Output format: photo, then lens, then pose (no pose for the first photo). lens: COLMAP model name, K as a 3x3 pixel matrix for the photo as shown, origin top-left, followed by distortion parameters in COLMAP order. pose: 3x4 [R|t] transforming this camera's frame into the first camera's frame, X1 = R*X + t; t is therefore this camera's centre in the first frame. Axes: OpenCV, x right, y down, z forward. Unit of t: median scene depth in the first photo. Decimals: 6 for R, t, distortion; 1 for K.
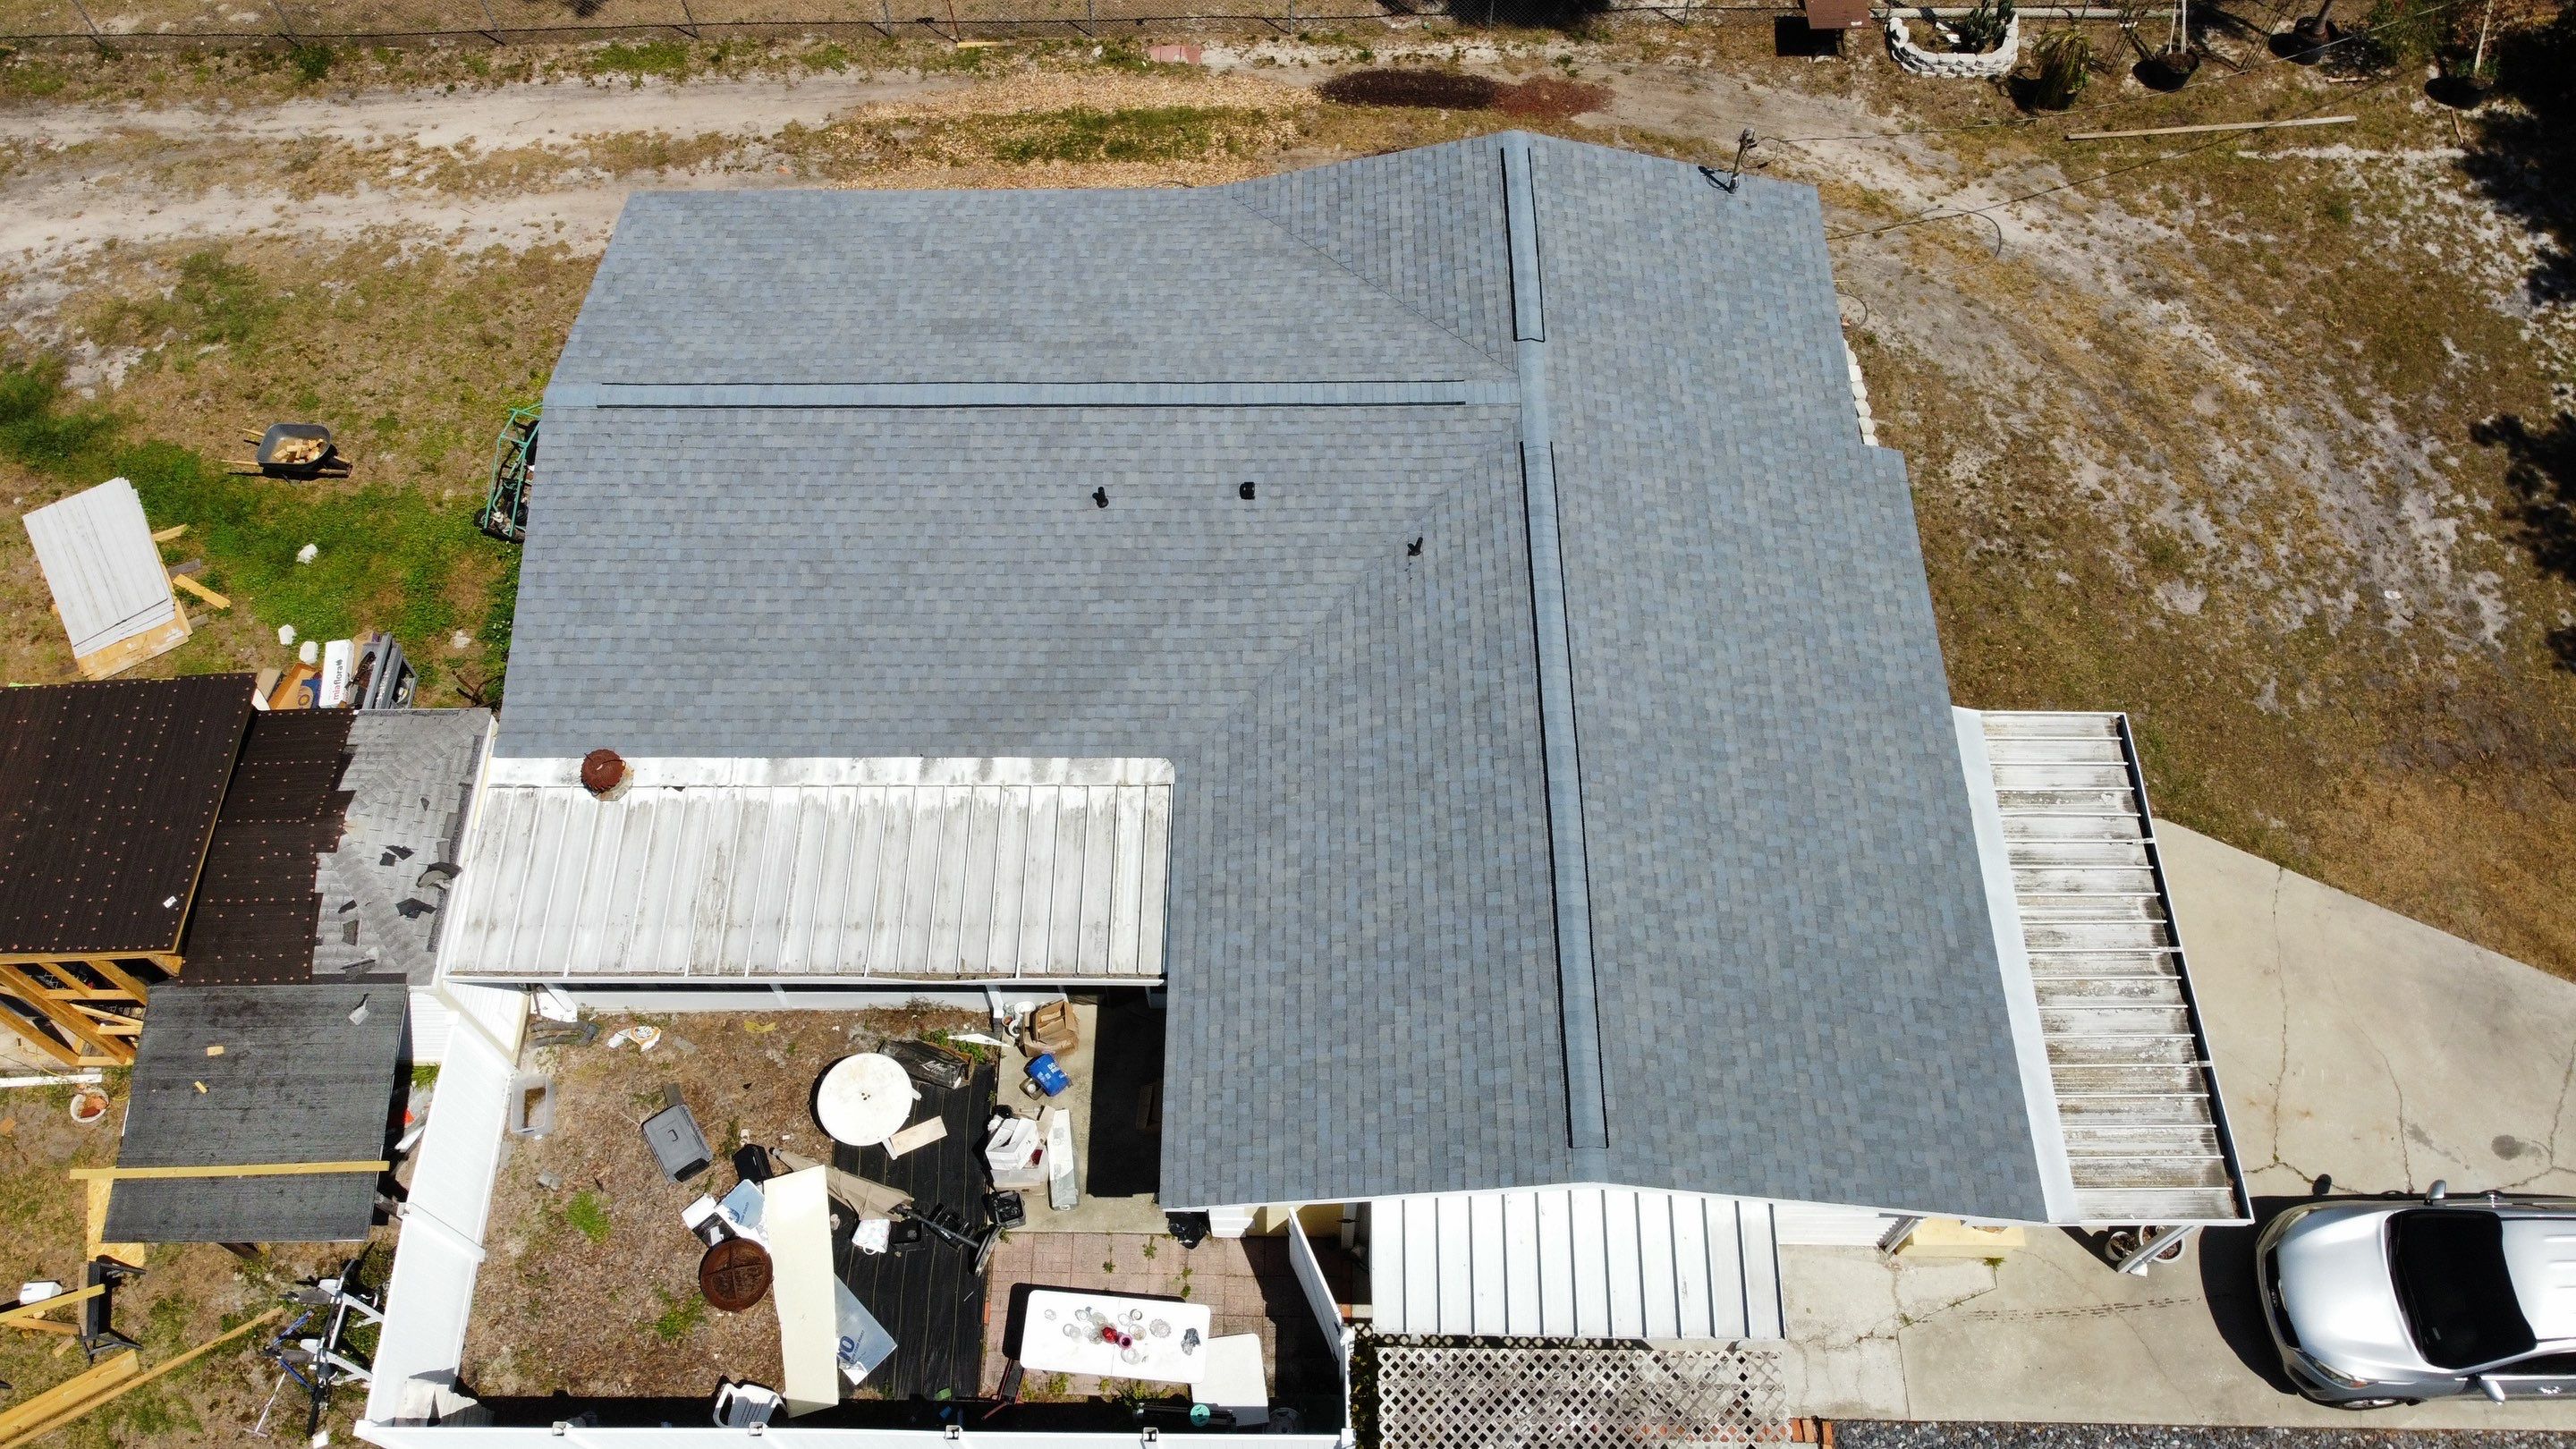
lens RADIAL K [[1933.7, 0, 1249.1], [0, 1933.7, 714.3], [0, 0, 1]] dist [0.005252, -0.017832]
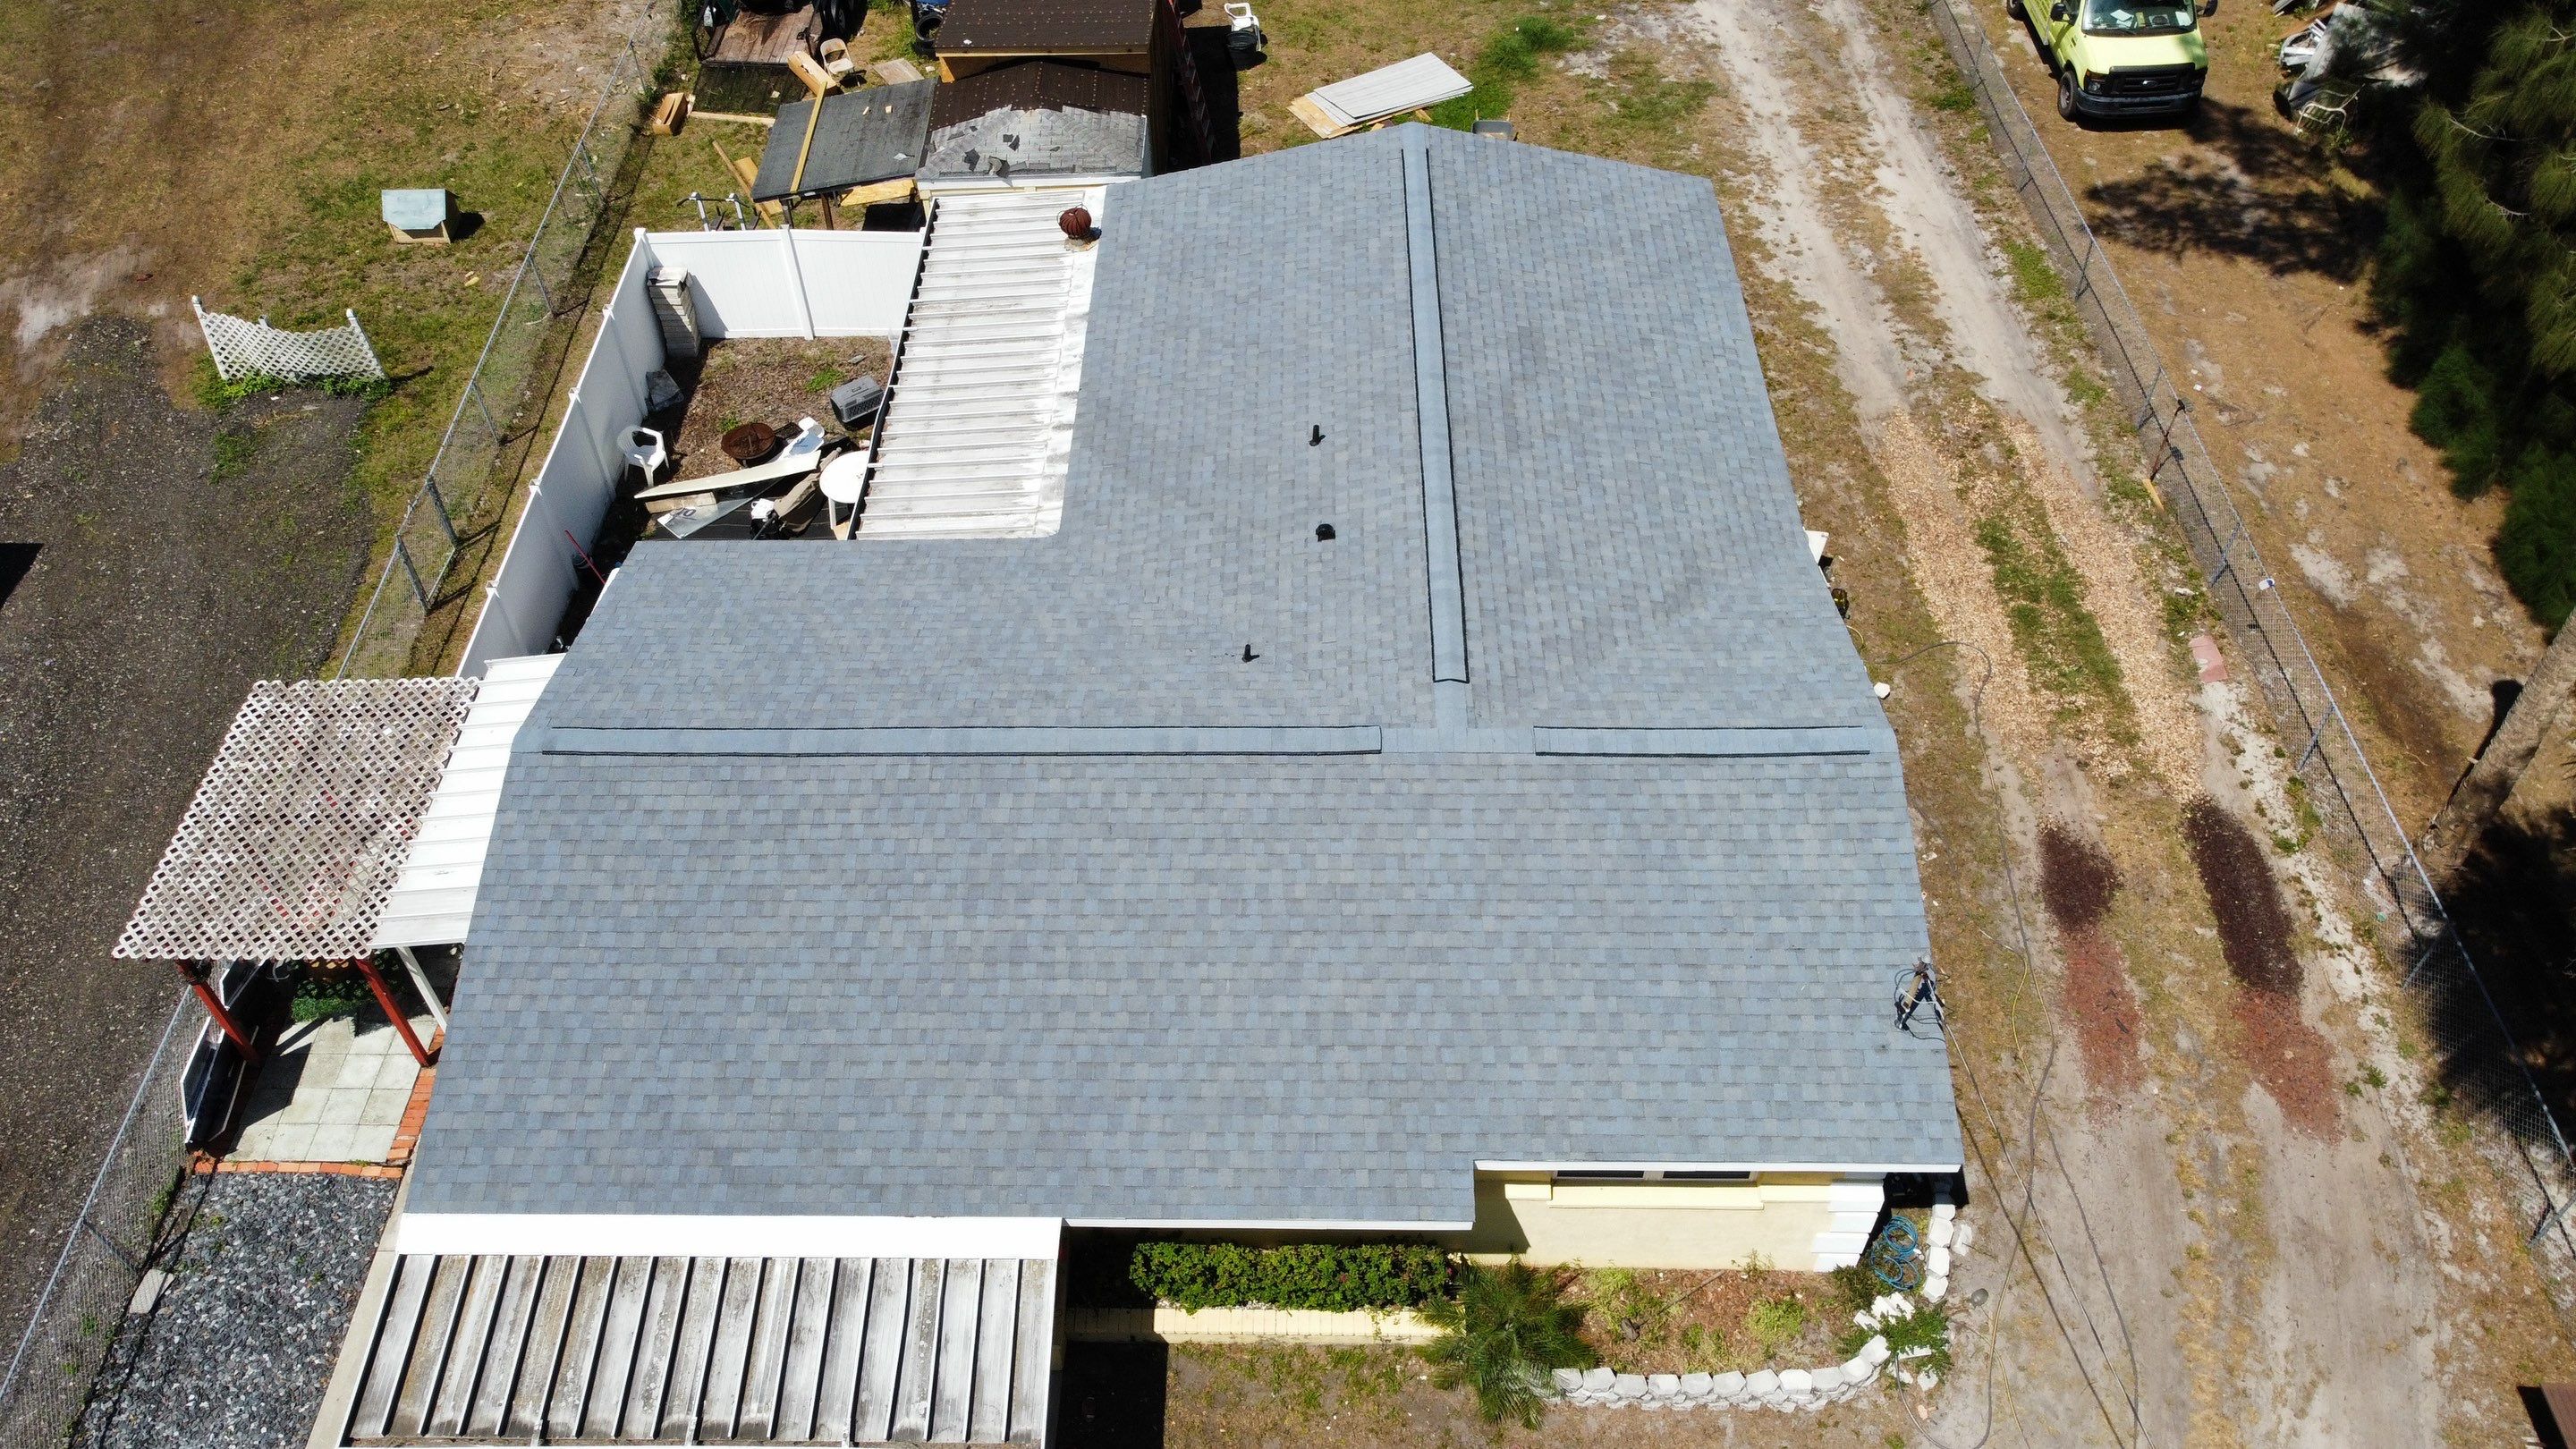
lens RADIAL K [[1939.8, 0, 1252.5], [0, 1939.8, 701.2], [0, 0, 1]] dist [0.005785, -0.024633]
pose [[-0.006565, 0.739115, -0.673547, 0.674757], [-0.851770, 0.348736, 0.390987, -0.410206], [0.523875, 0.576274, 0.627266, 0.399952]]
